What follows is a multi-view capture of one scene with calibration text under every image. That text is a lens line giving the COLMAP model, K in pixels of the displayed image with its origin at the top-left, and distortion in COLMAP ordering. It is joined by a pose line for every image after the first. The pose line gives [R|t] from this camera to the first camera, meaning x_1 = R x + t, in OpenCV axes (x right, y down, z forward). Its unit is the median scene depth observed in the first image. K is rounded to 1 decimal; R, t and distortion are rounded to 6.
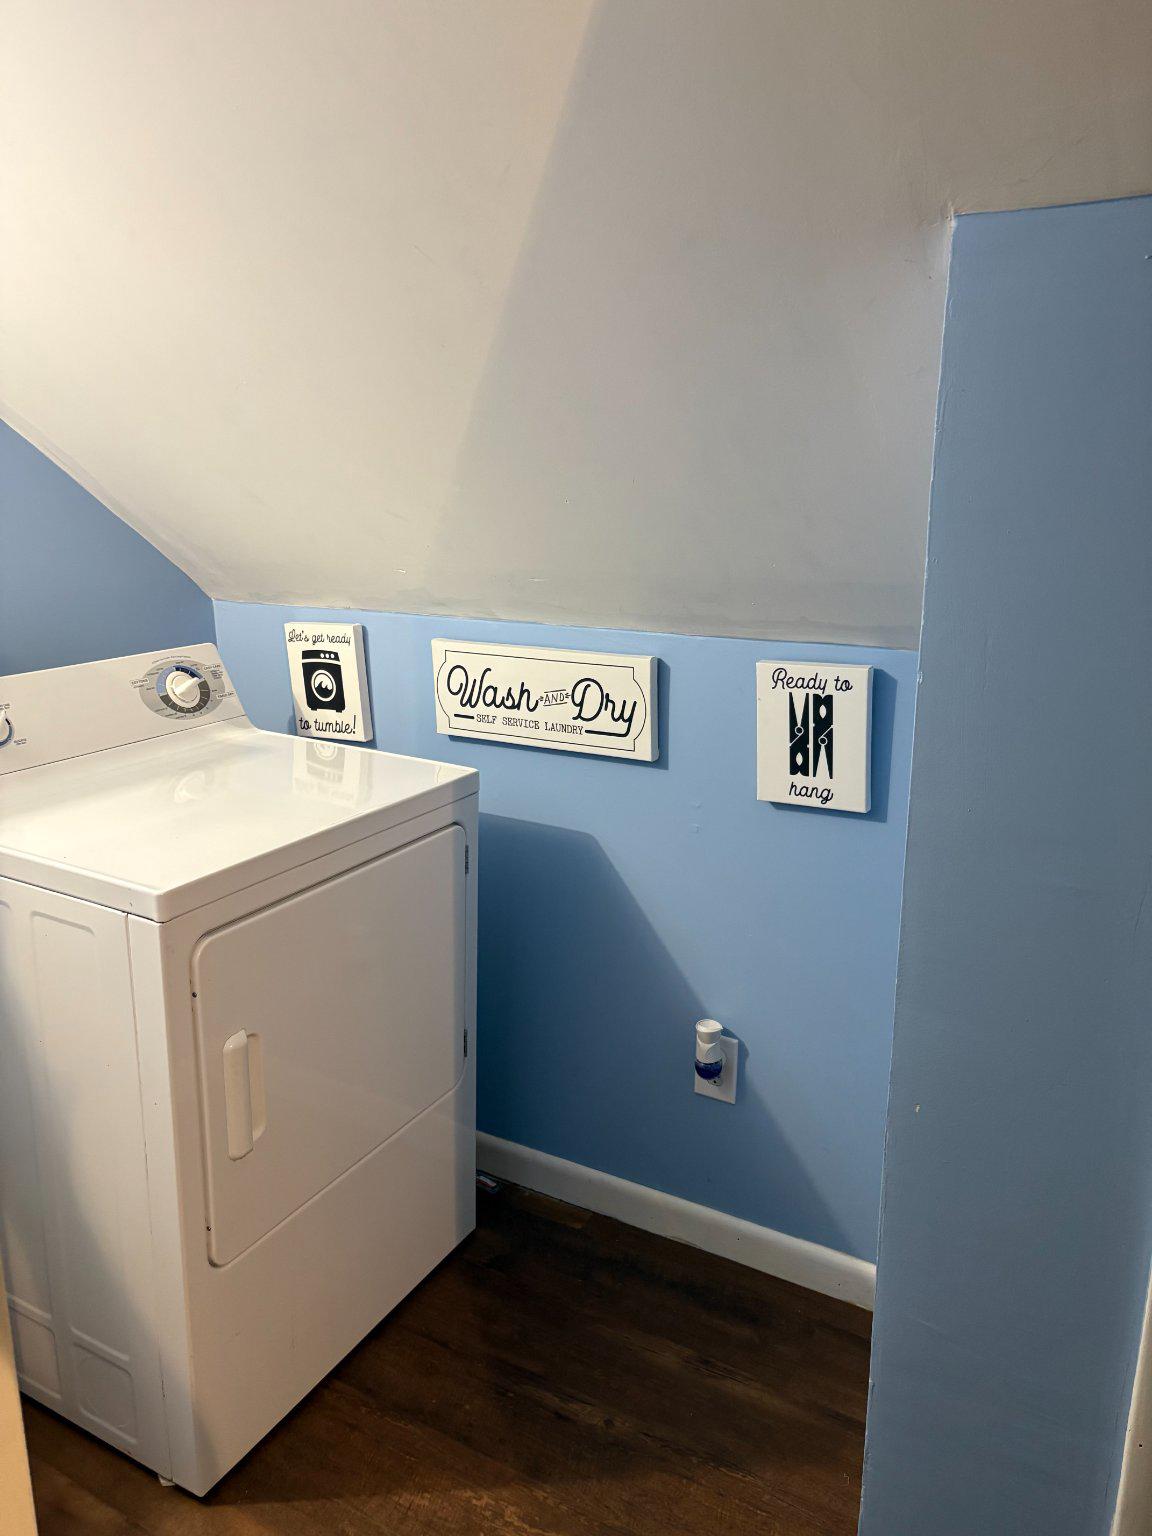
lens RADIAL K [[1180.3, 0, 576.0], [0, 1180.3, 768.0], [0, 0, 1]] dist [-0.040933, 0.002867]
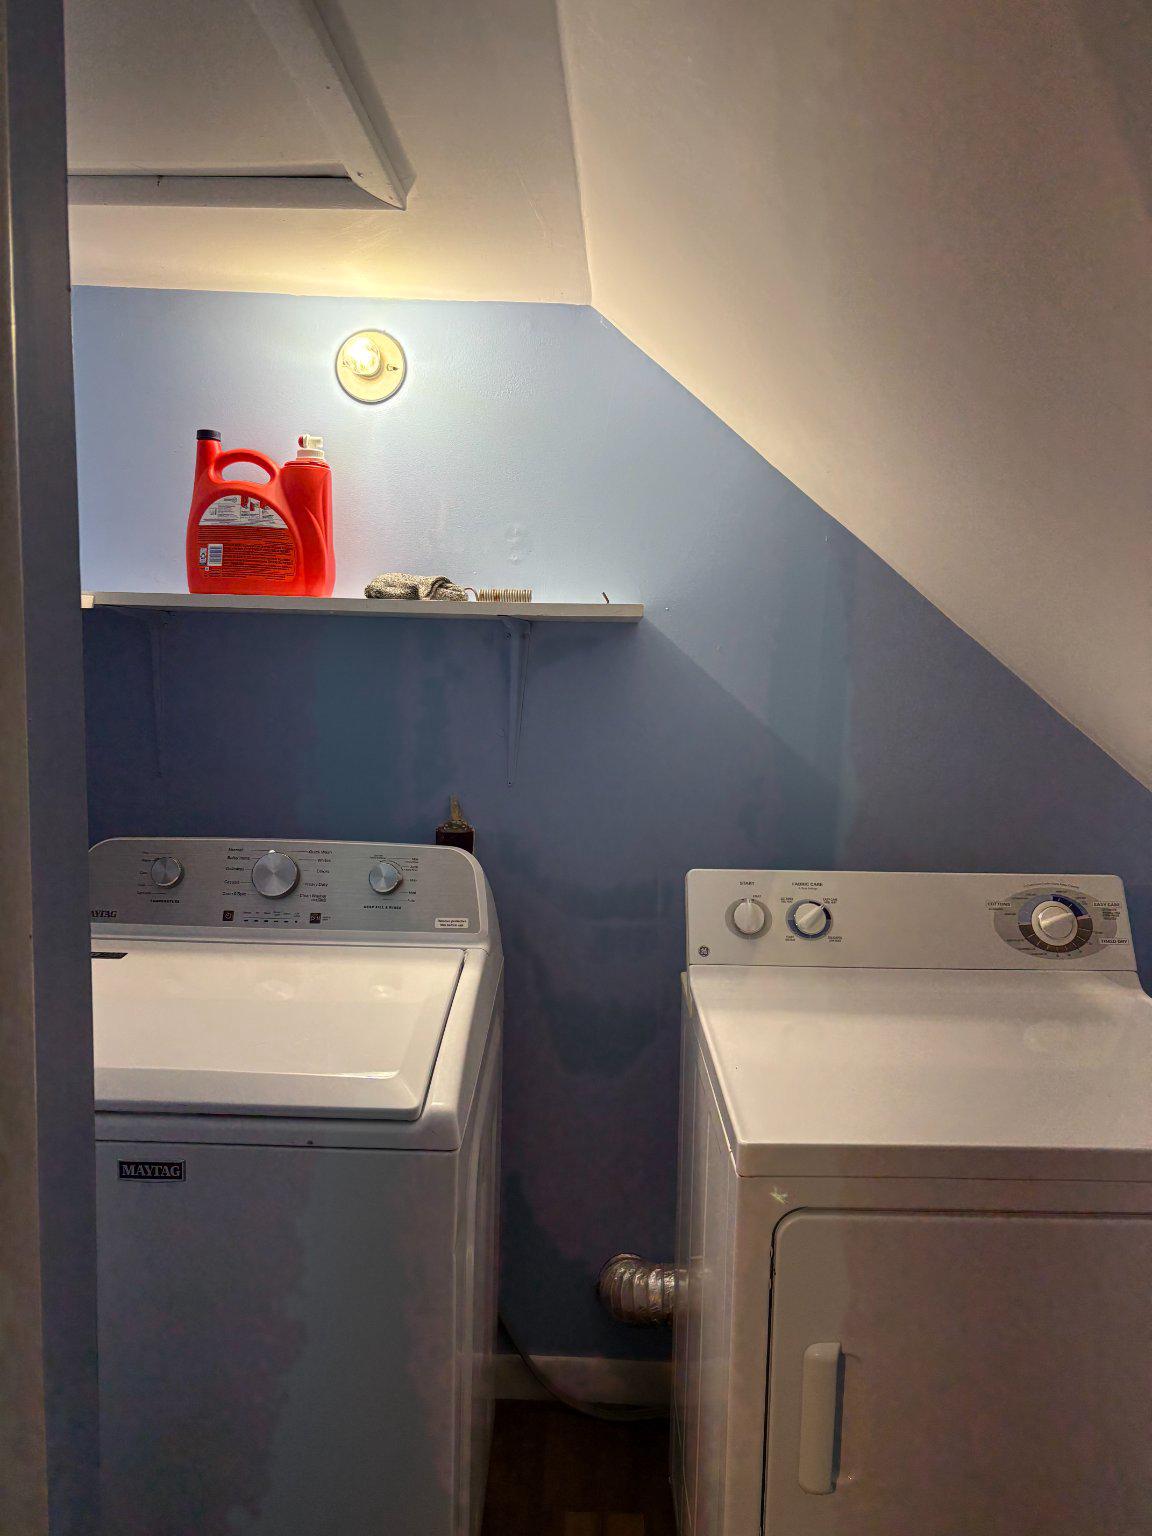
lens RADIAL K [[1180.3, 0, 576.0], [0, 1180.3, 768.0], [0, 0, 1]] dist [-0.040933, 0.002867]
pose [[0.495030, 0.097622, -0.863374, 0.213158], [-0.232290, 0.972369, -0.023242, -0.076902], [0.837249, 0.212058, 0.504029, 0.268420]]
